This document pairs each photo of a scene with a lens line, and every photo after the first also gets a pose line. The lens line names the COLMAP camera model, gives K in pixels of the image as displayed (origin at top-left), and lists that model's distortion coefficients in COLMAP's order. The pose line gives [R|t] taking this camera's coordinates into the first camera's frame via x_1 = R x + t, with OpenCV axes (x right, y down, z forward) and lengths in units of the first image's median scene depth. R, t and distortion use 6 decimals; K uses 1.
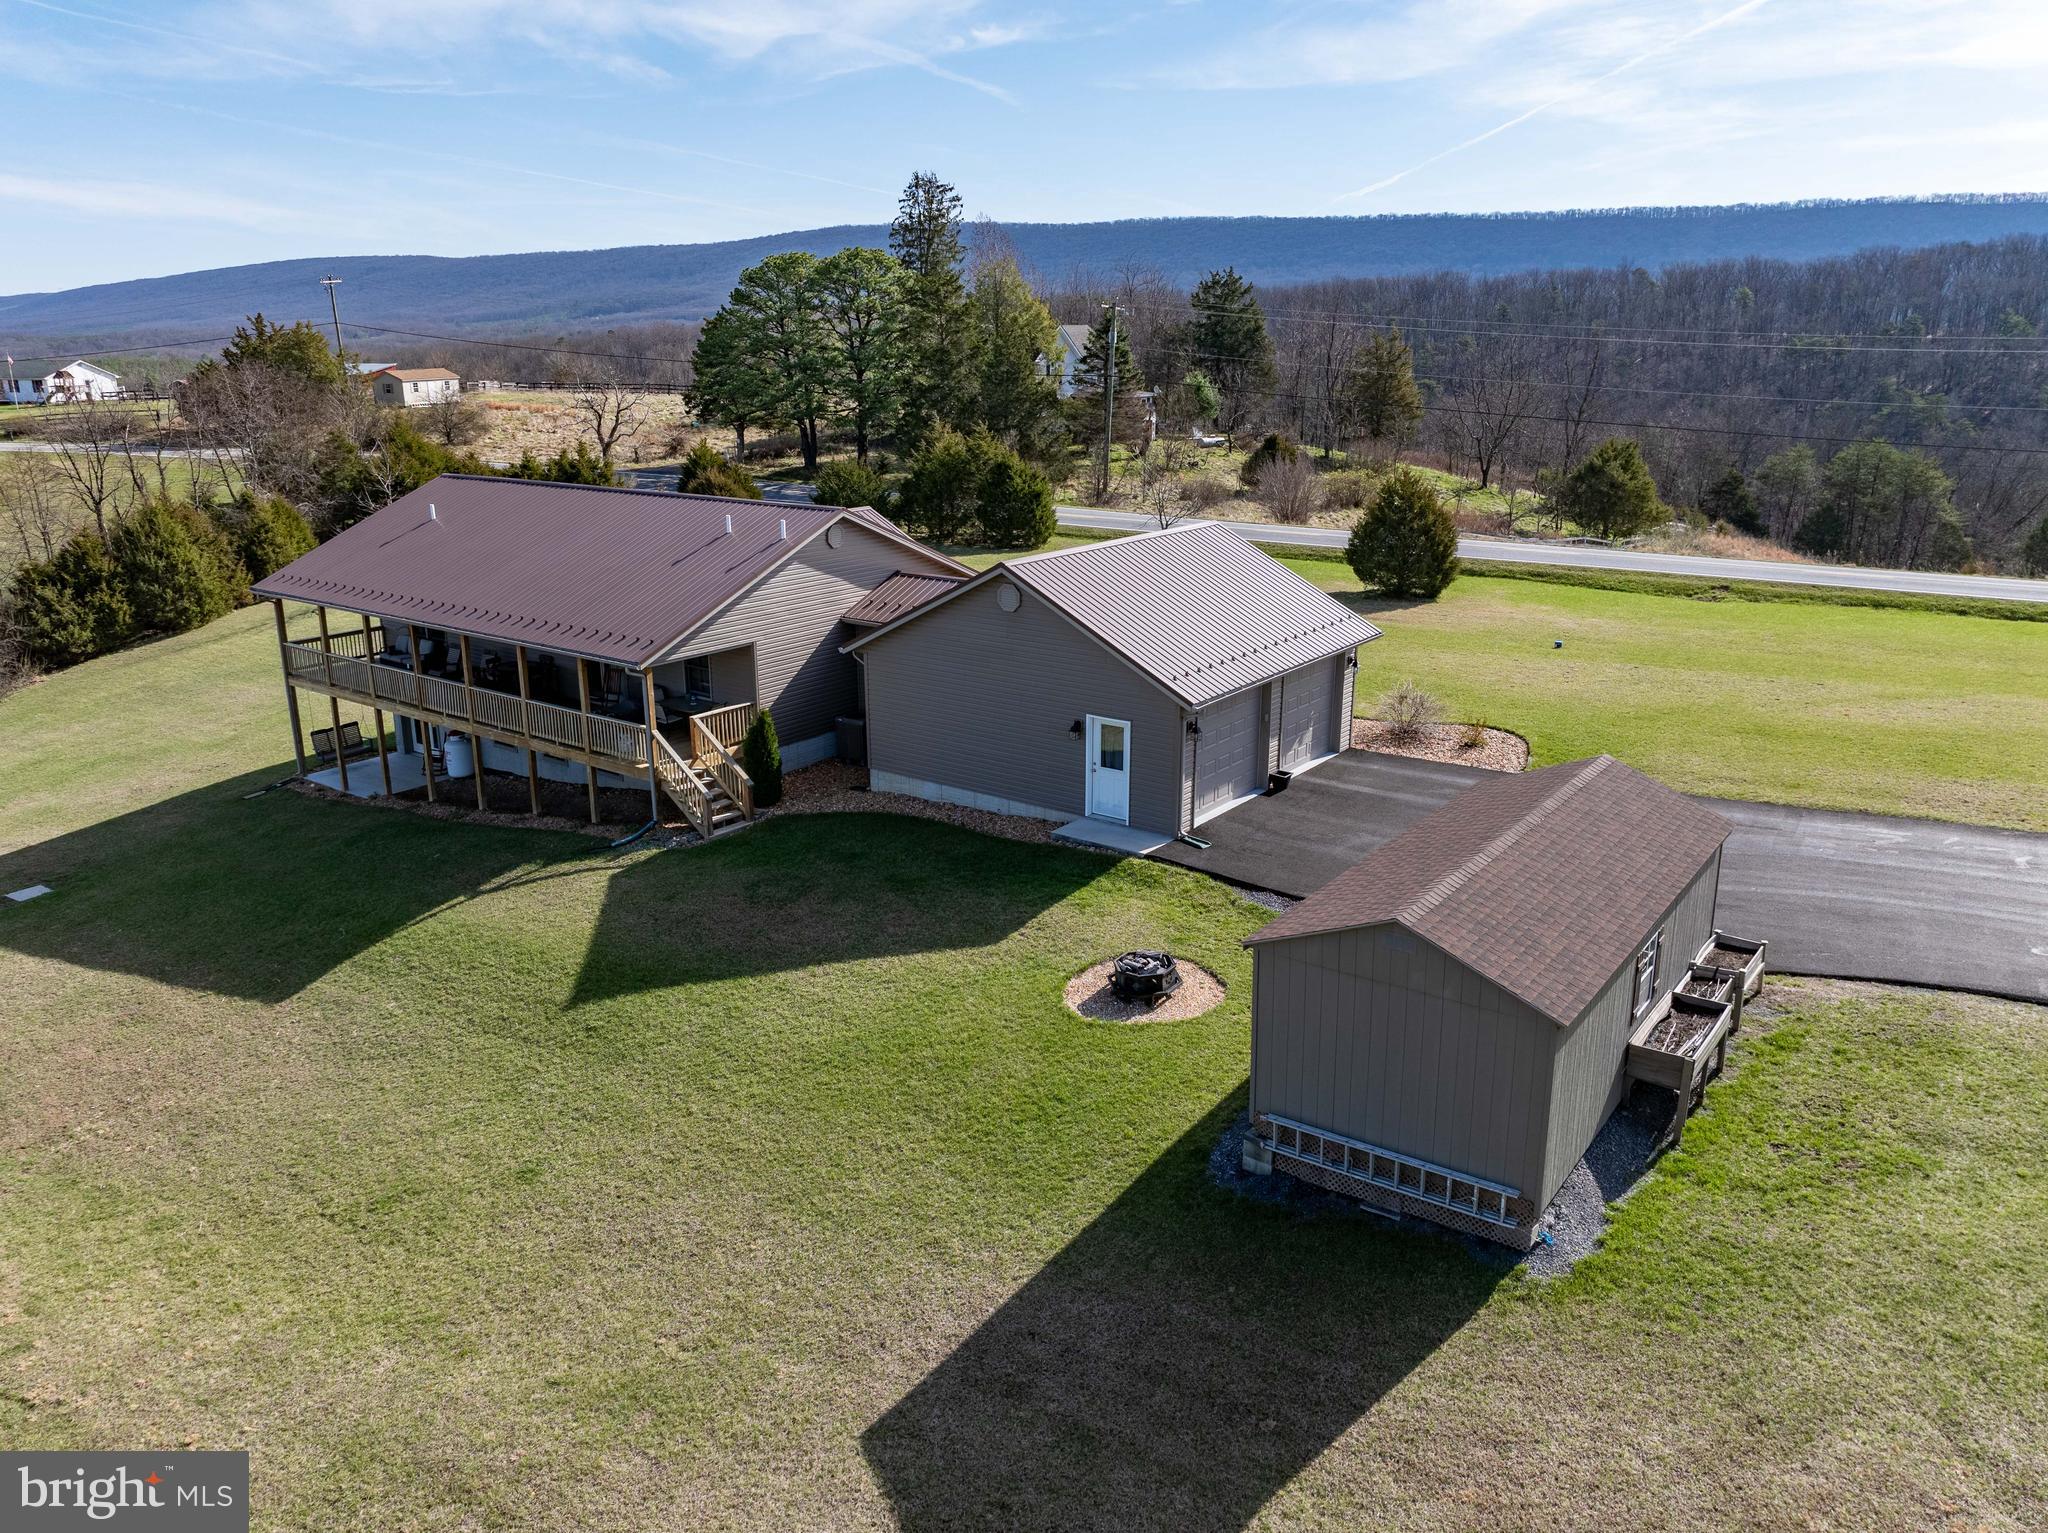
lens RADIAL K [[1440.5, 0, 1022.8], [0, 1440.5, 764.8], [0, 0, 1]] dist [-0.036653, 0.005892]
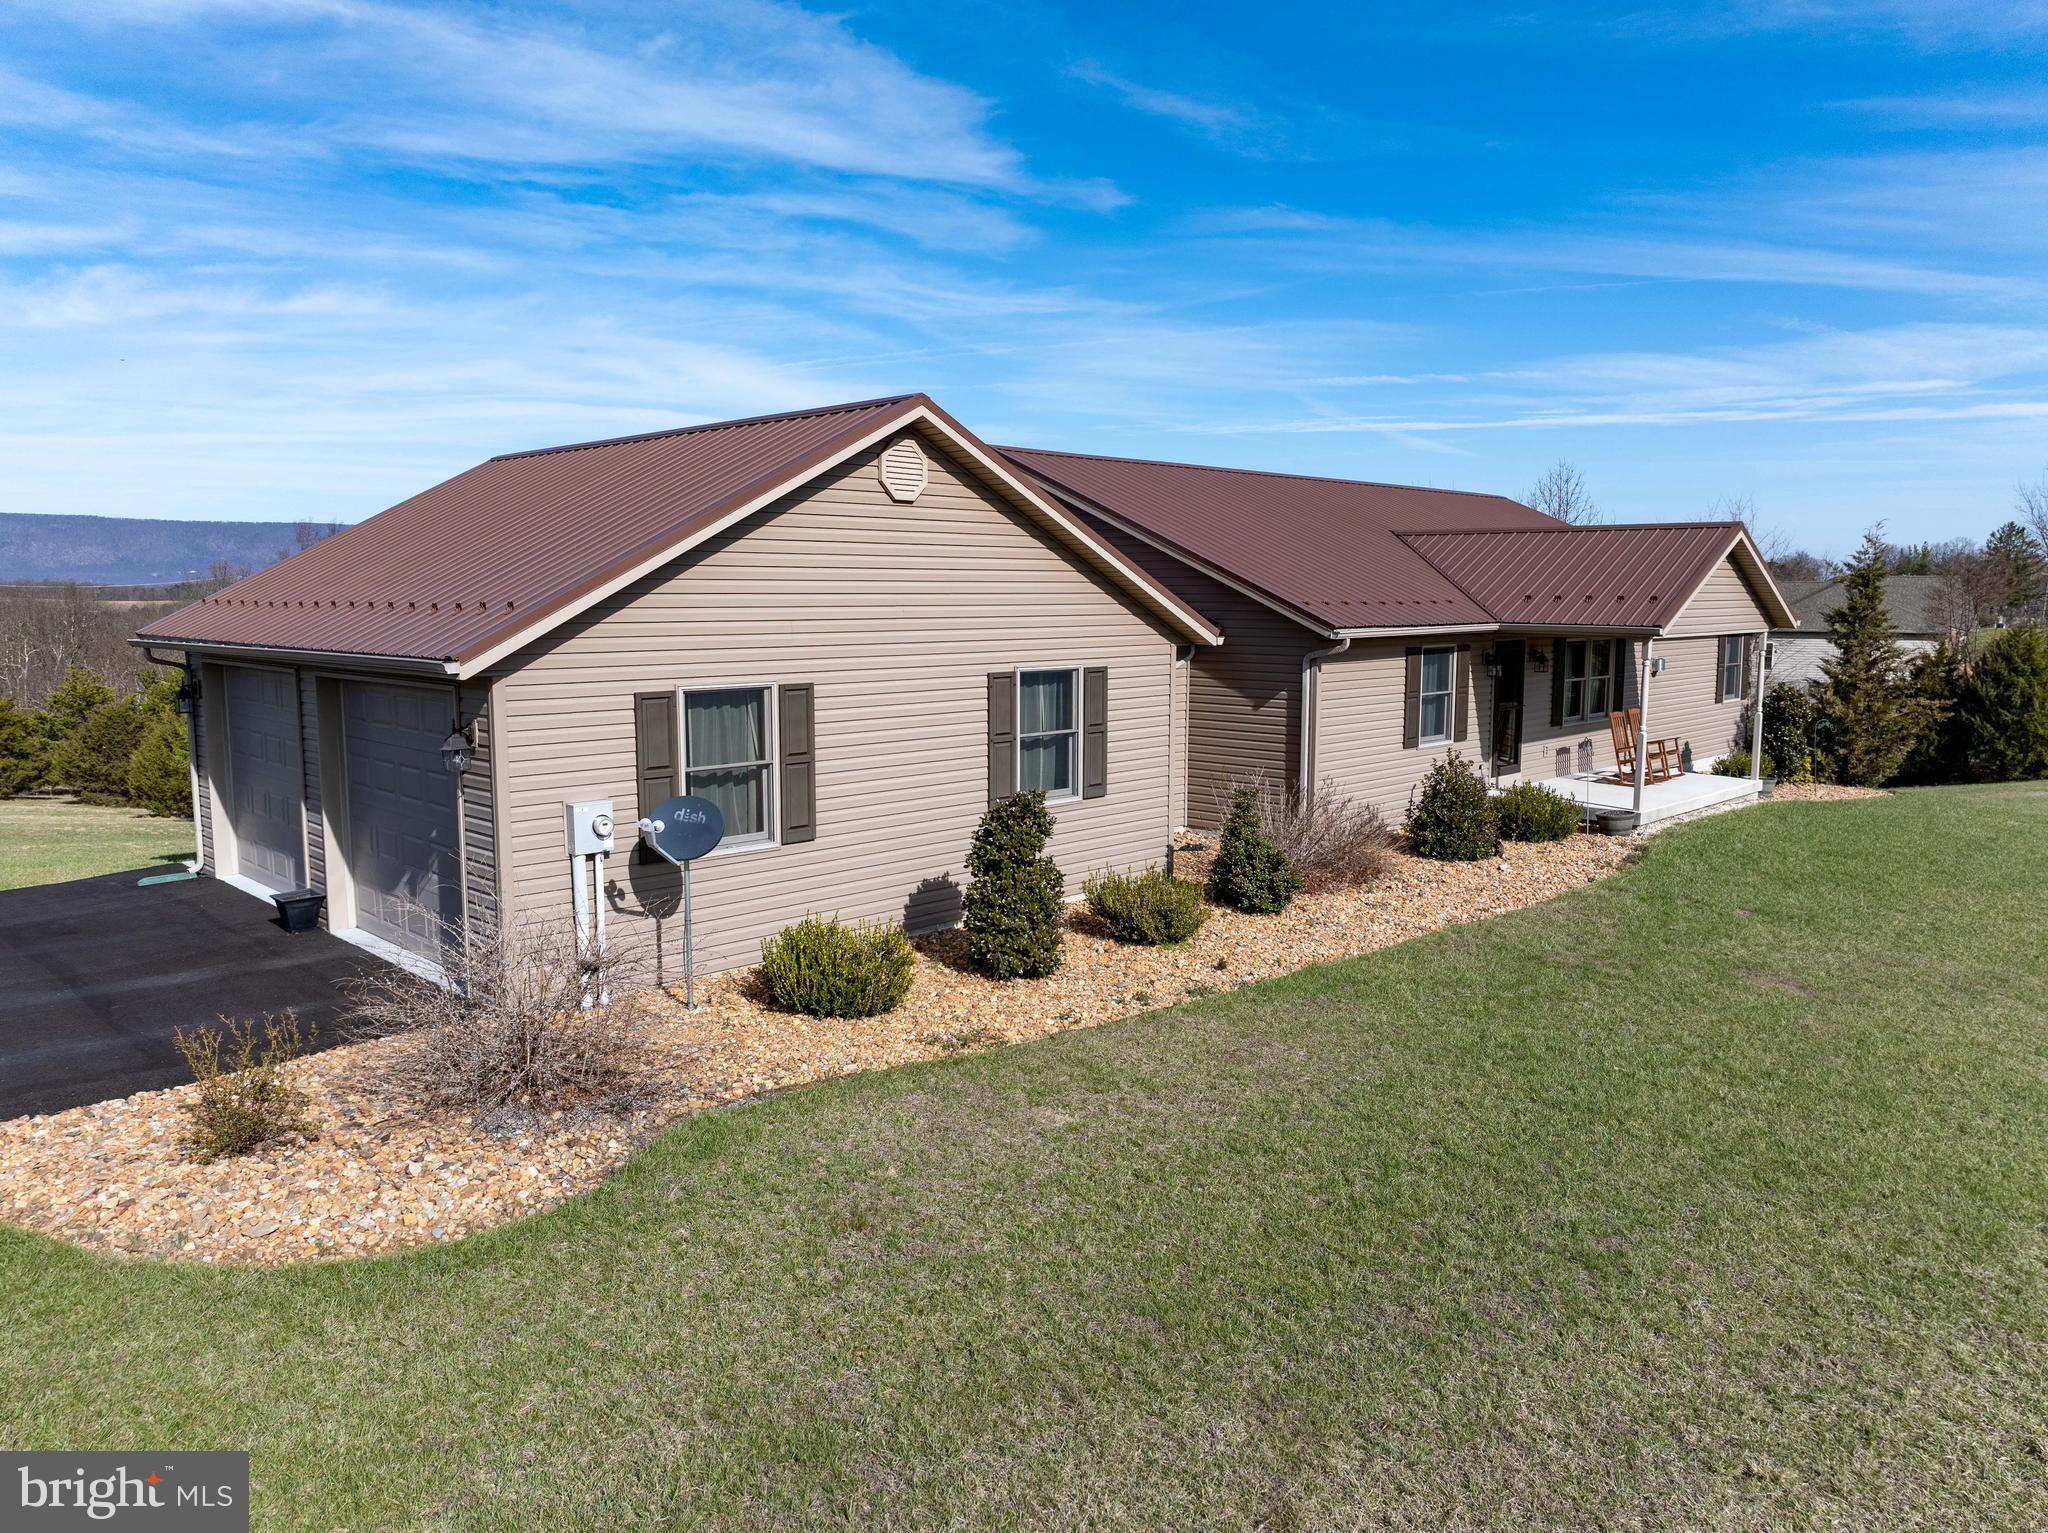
lens RADIAL K [[1444.4, 0, 1024.4], [0, 1444.4, 756.1], [0, 0, 1]] dist [-0.048608, 0.029910]
pose [[-0.148599, 0.113153, -0.982402, 0.515156], [-0.278839, 0.948327, 0.151406, -0.147057], [0.948771, 0.296431, -0.109369, 1.115476]]
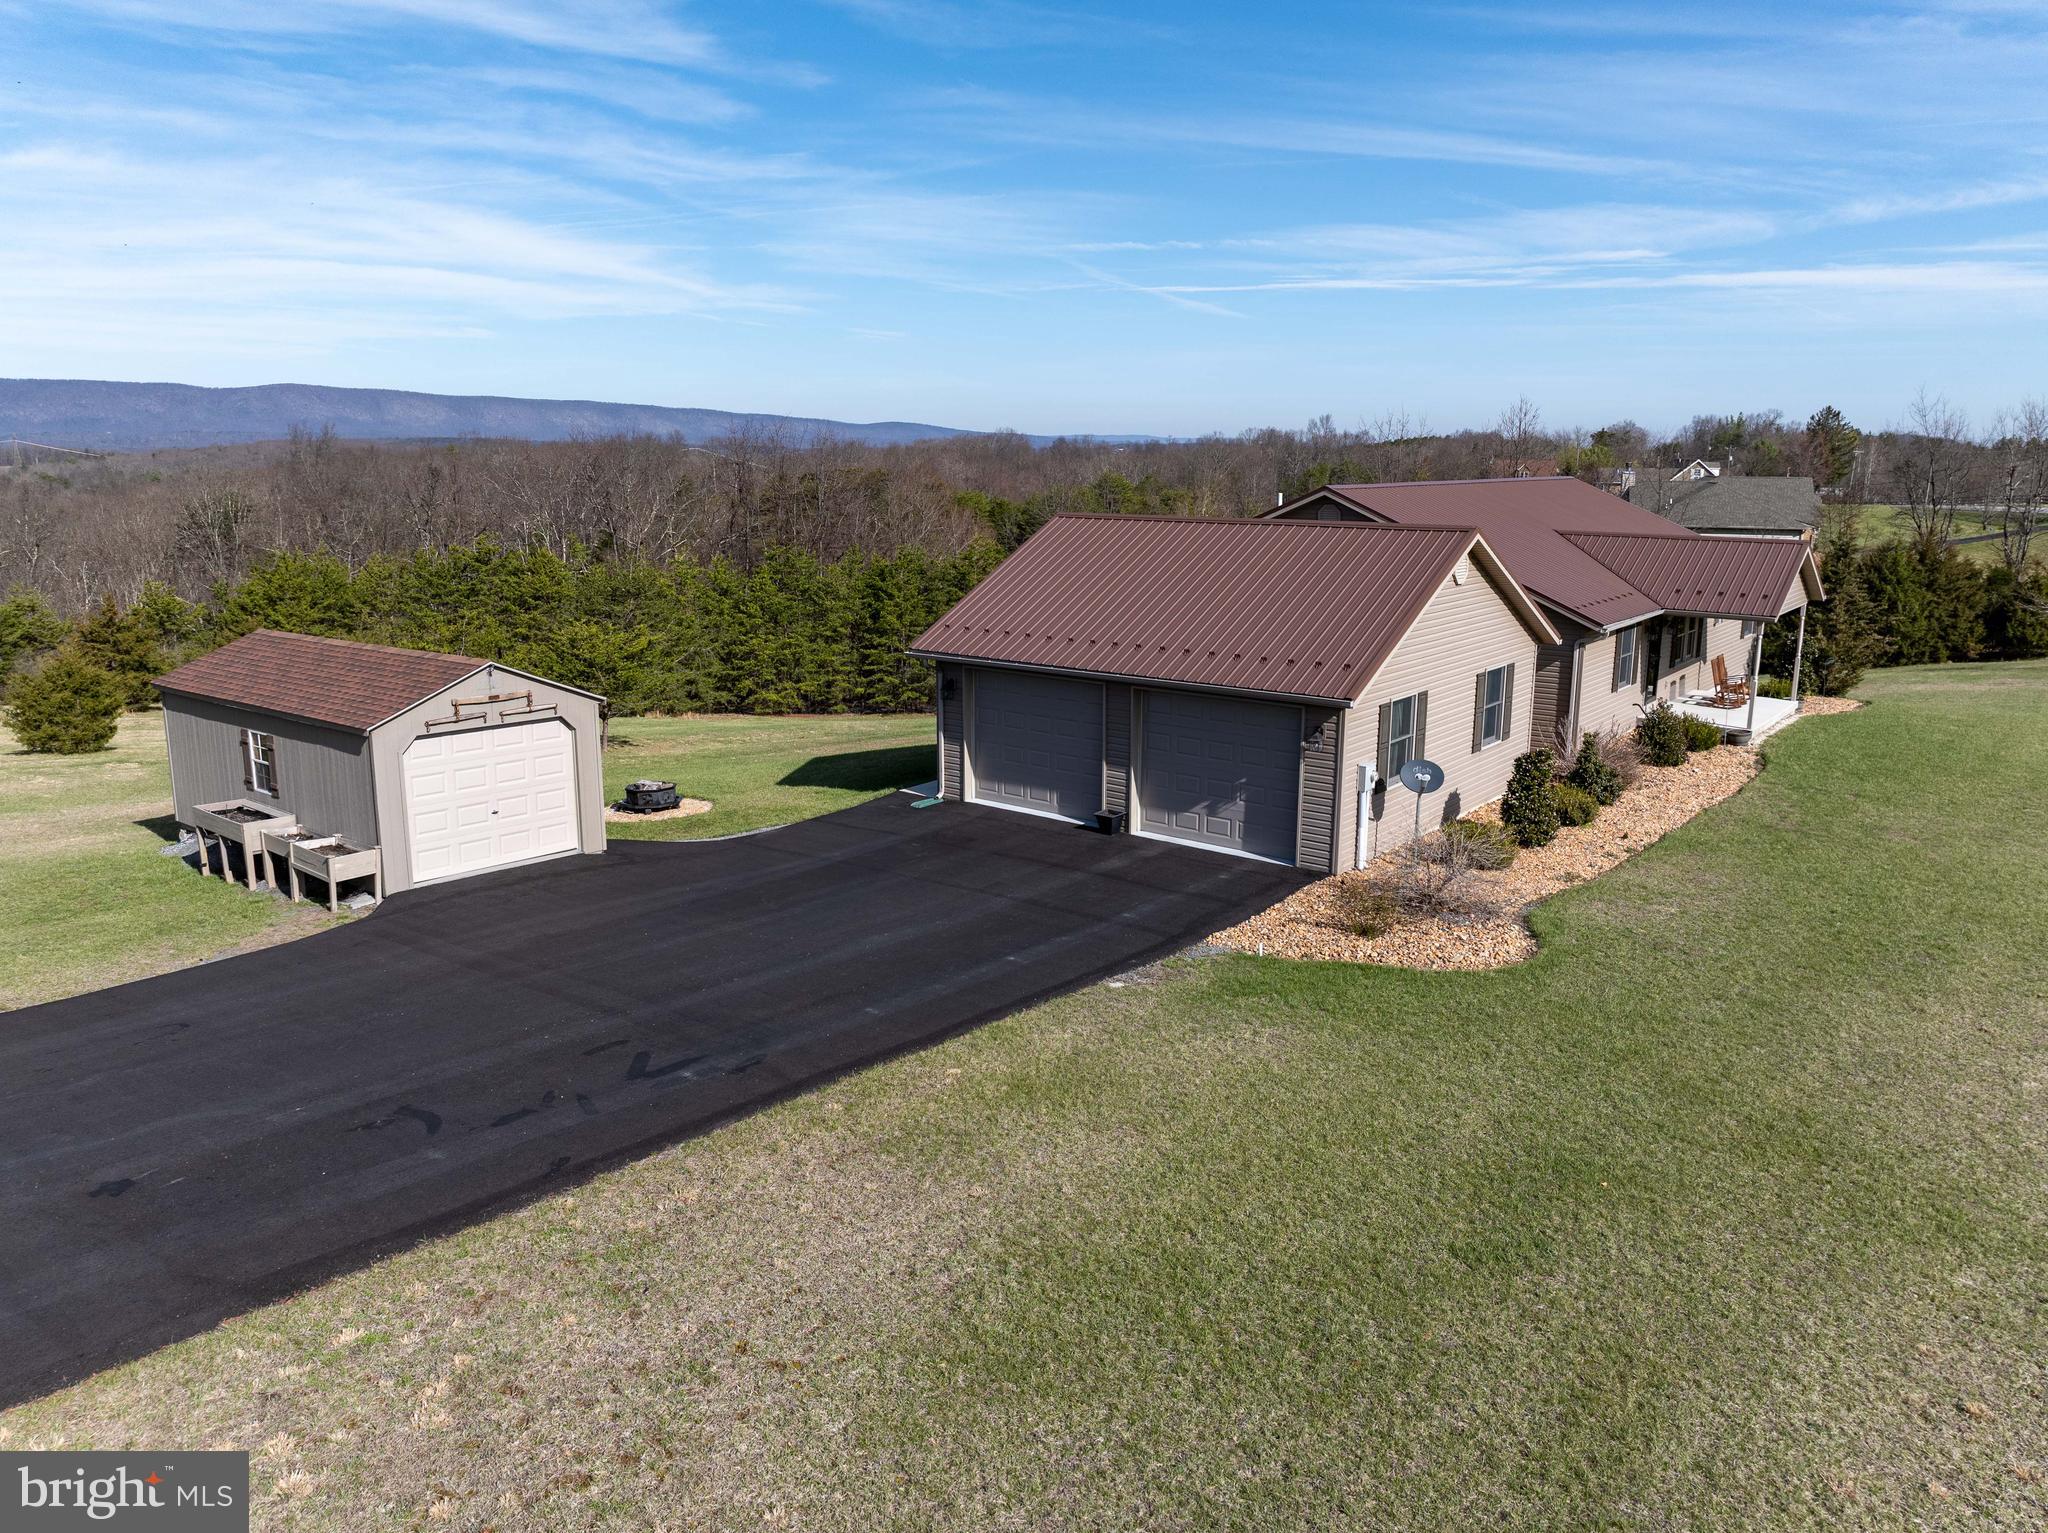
lens RADIAL K [[1440.5, 0, 1022.8], [0, 1440.5, 764.8], [0, 0, 1]] dist [-0.036653, 0.005892]
pose [[-0.036262, 0.214147, -0.976128, 0.829299], [-0.281132, 0.935138, 0.215598, -0.152543], [0.958984, 0.282239, 0.026293, 0.827425]]
